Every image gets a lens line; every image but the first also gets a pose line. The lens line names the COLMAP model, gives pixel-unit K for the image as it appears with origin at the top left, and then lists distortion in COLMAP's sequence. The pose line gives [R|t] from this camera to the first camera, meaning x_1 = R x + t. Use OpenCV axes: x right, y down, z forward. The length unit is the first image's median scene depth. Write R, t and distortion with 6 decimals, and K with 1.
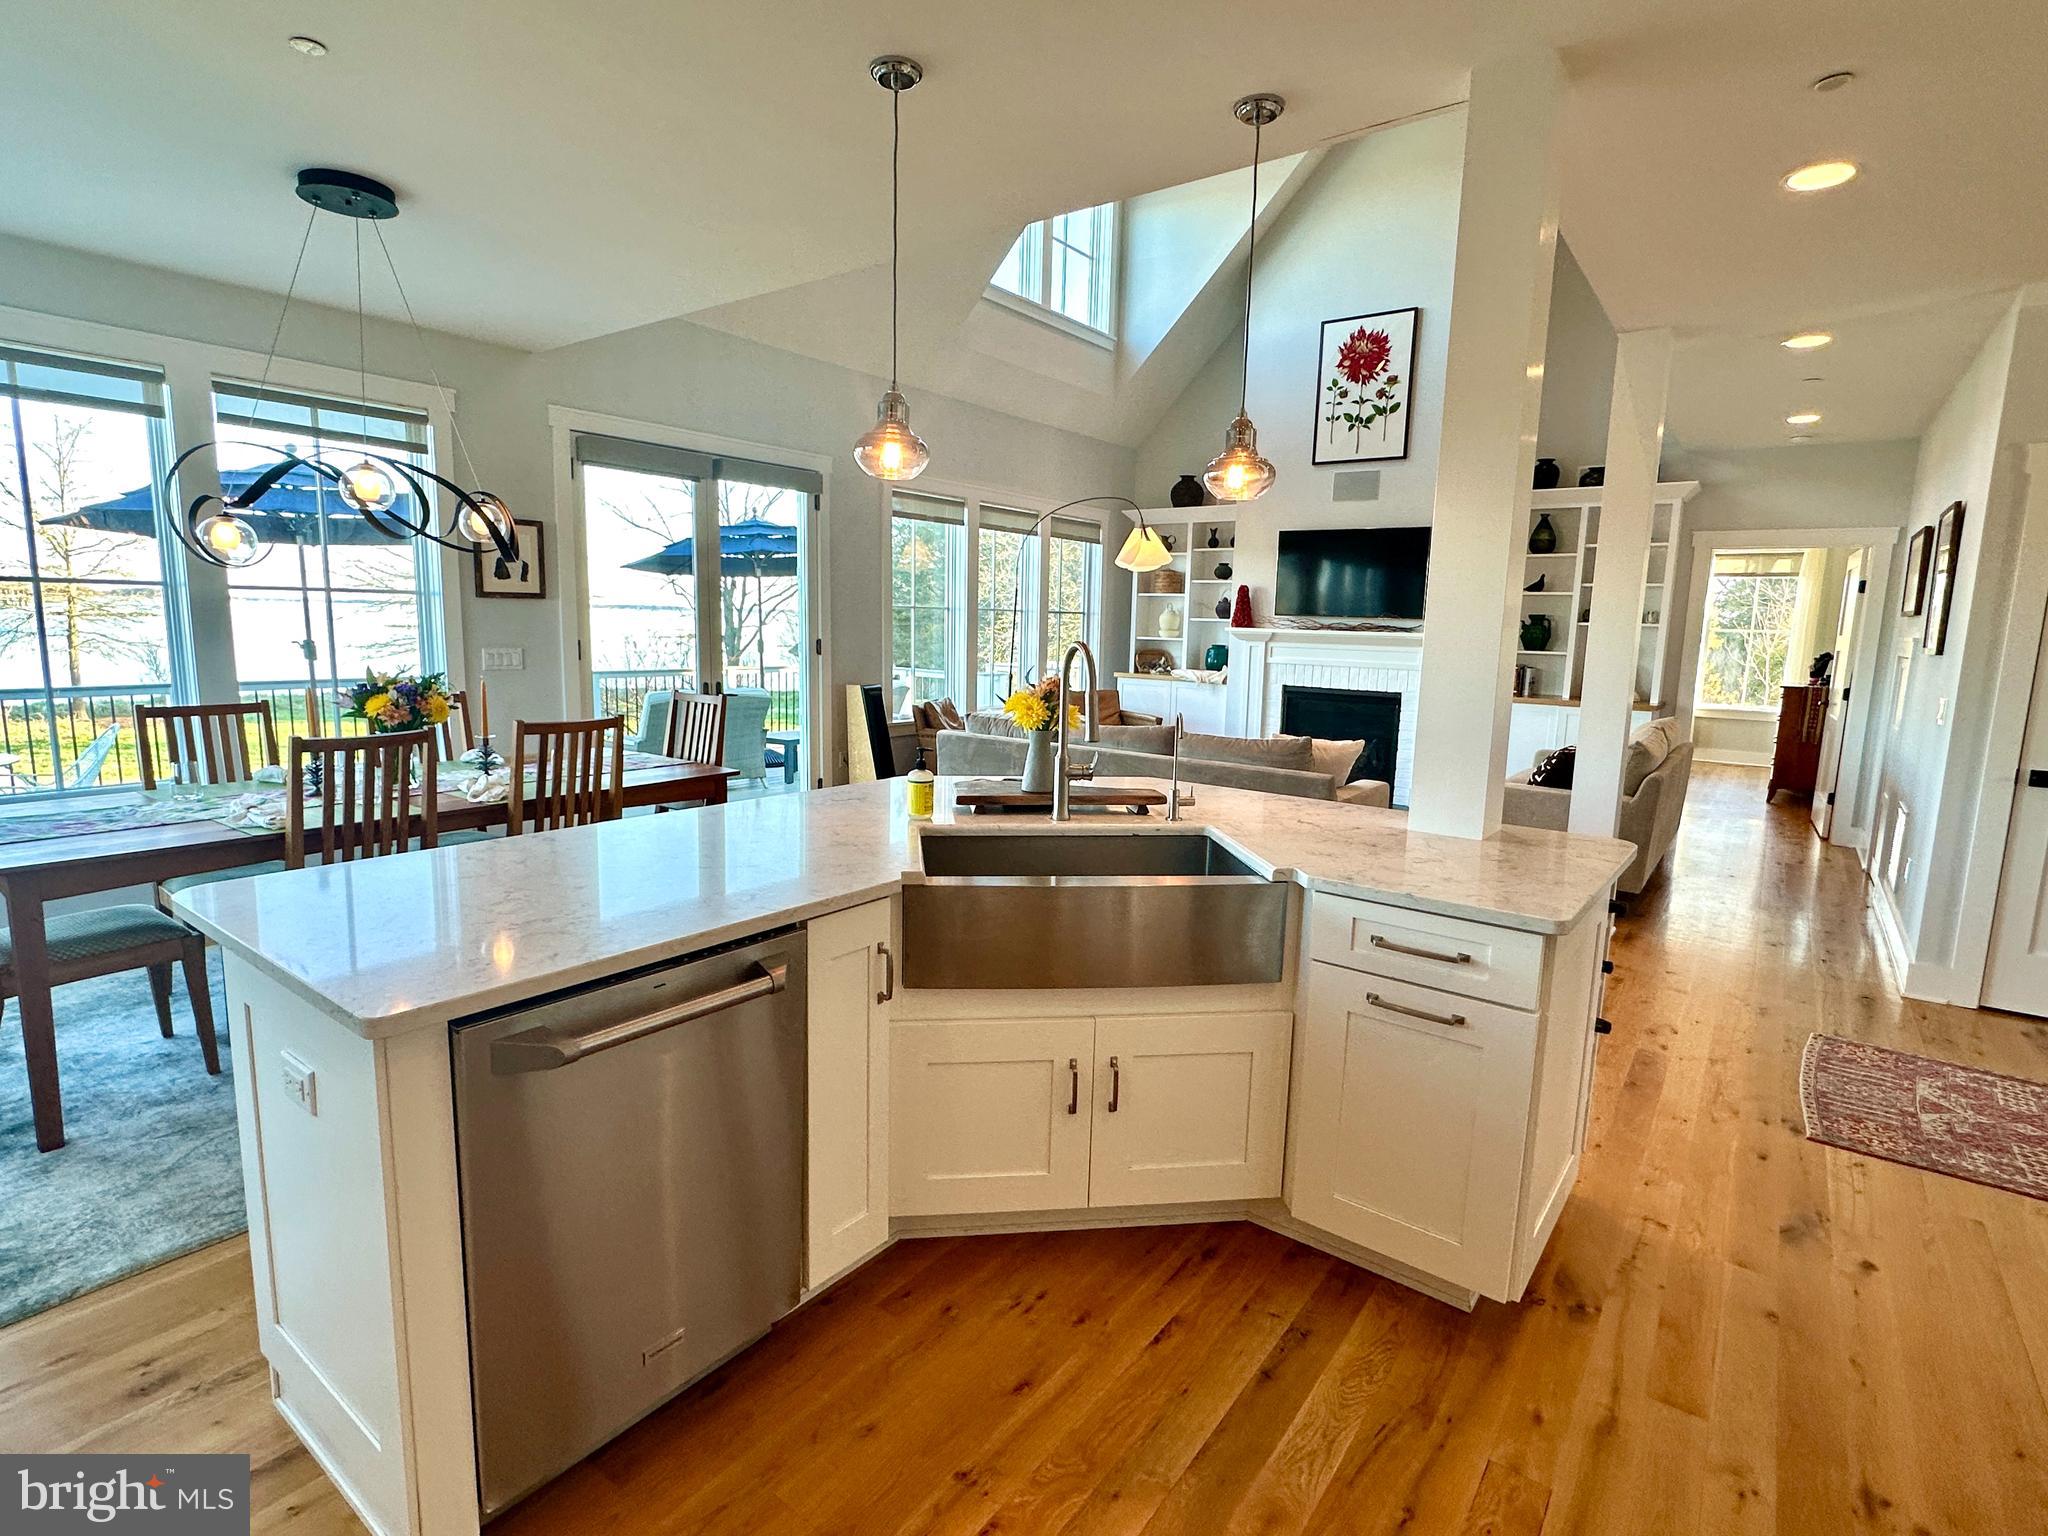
lens RADIAL K [[1008.0, 0, 1018.0], [0, 1008.0, 766.1], [0, 0, 1]] dist [-0.004536, -0.000100]
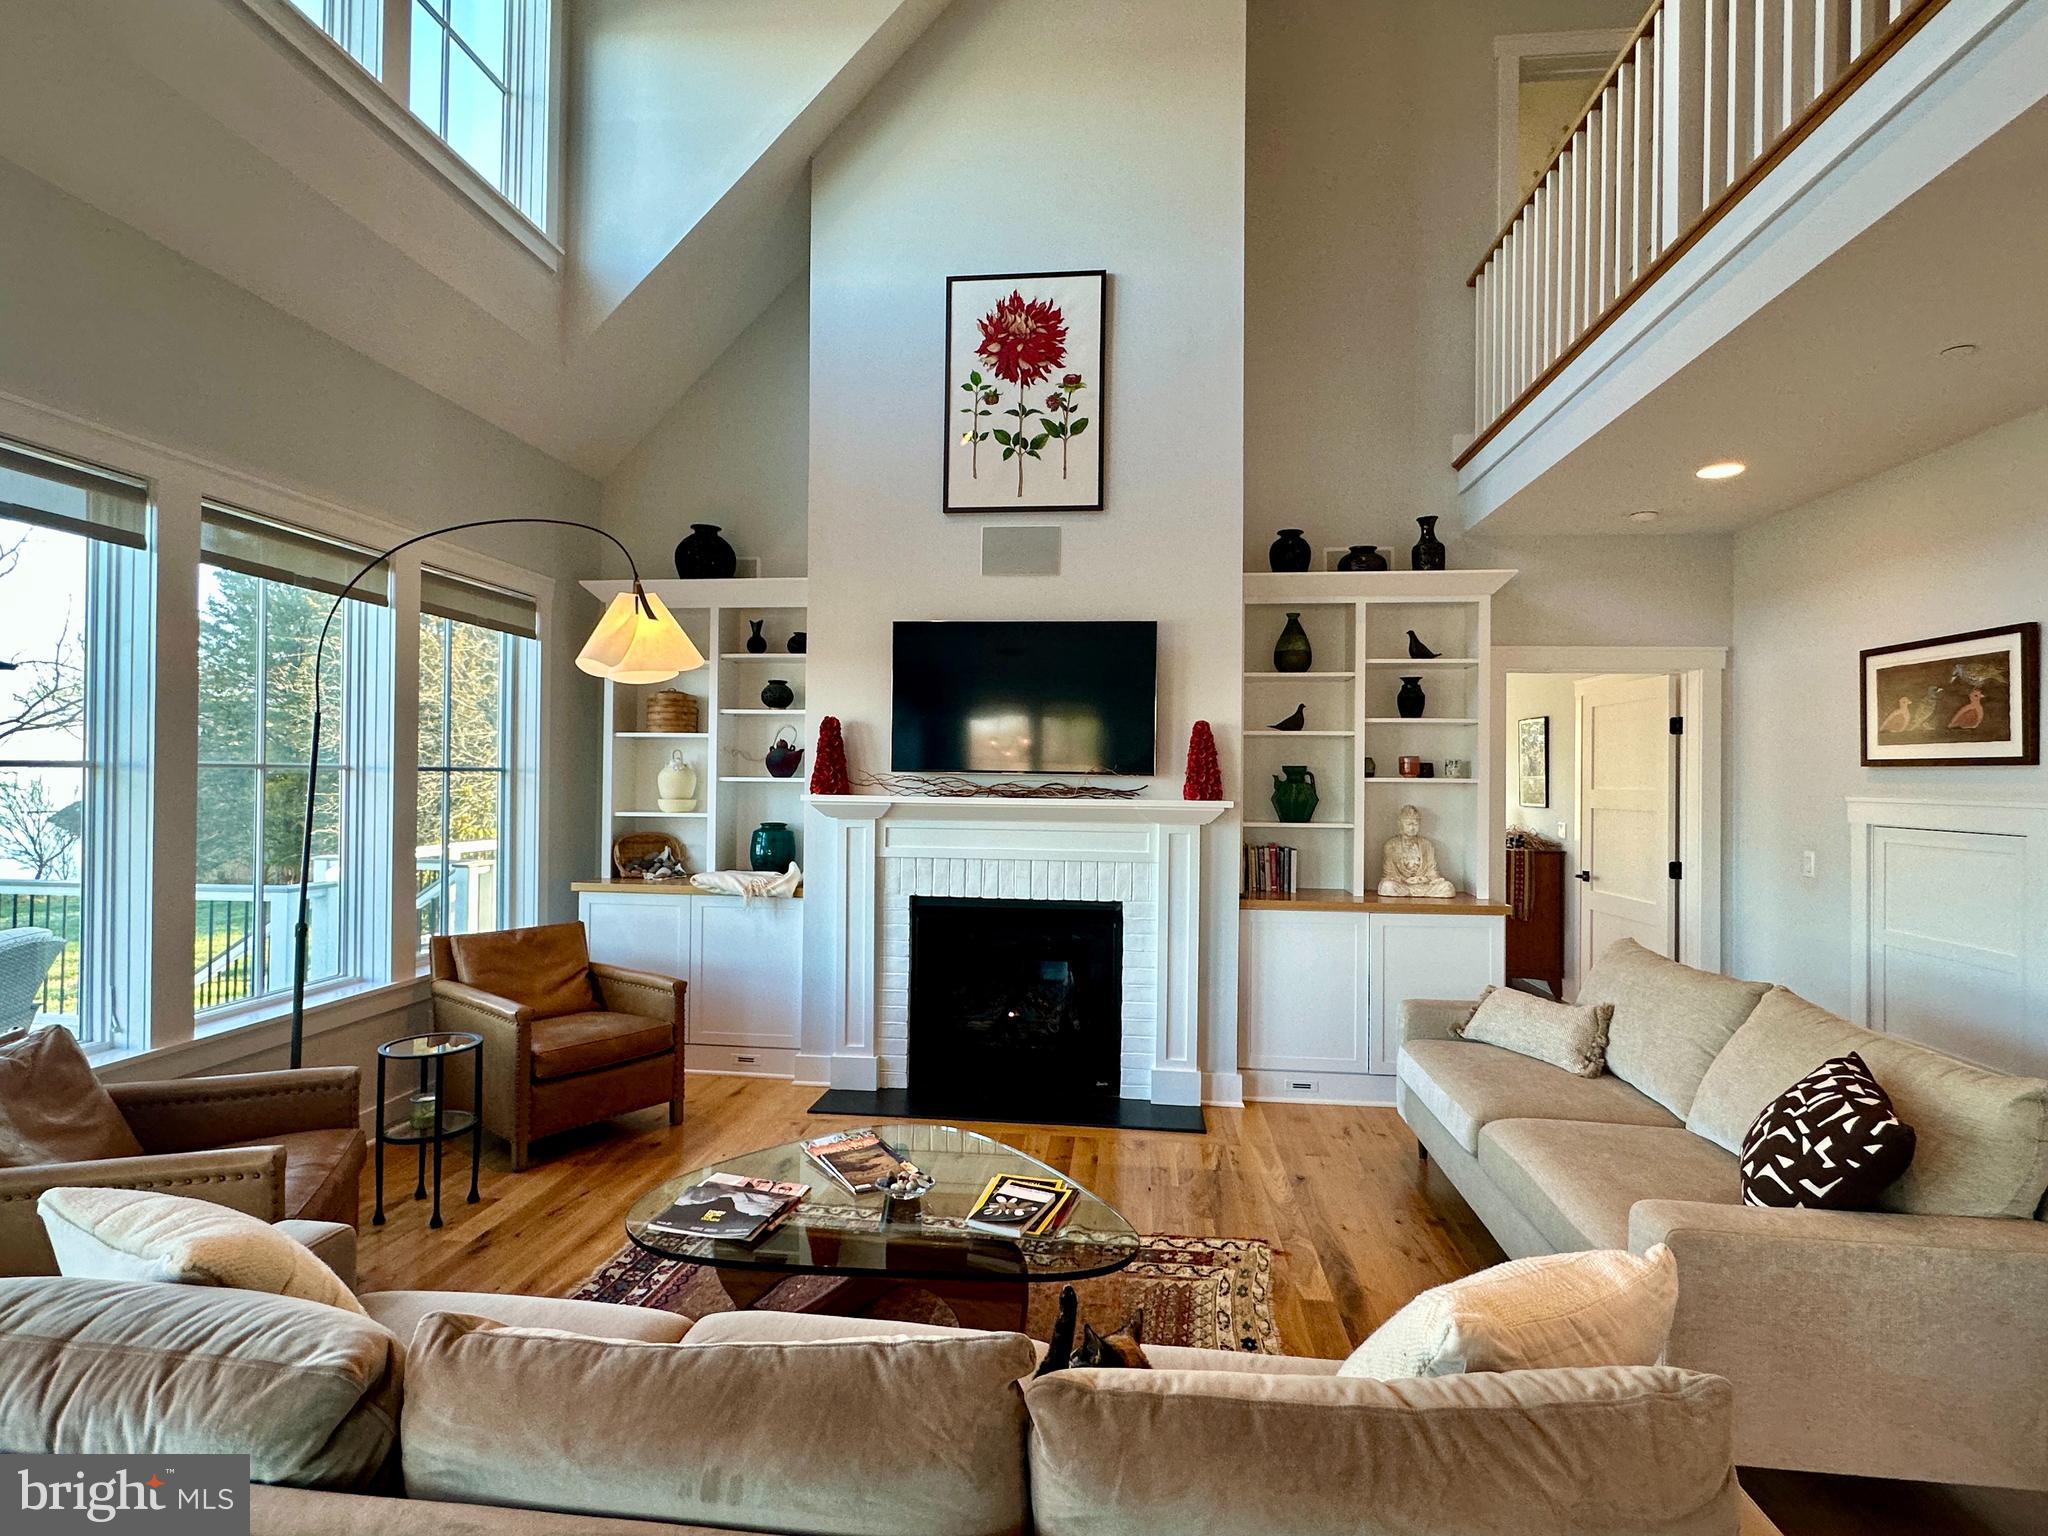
lens RADIAL K [[1015.3, 0, 1023.1], [0, 1015.3, 758.5], [0, 0, 1]] dist [-0.001567, -0.000478]
pose [[0.859917, -0.005449, 0.510404, 0.035509], [0.083745, 0.987899, -0.130545, -0.082230], [-0.503516, 0.155002, 0.849968, 0.516513]]
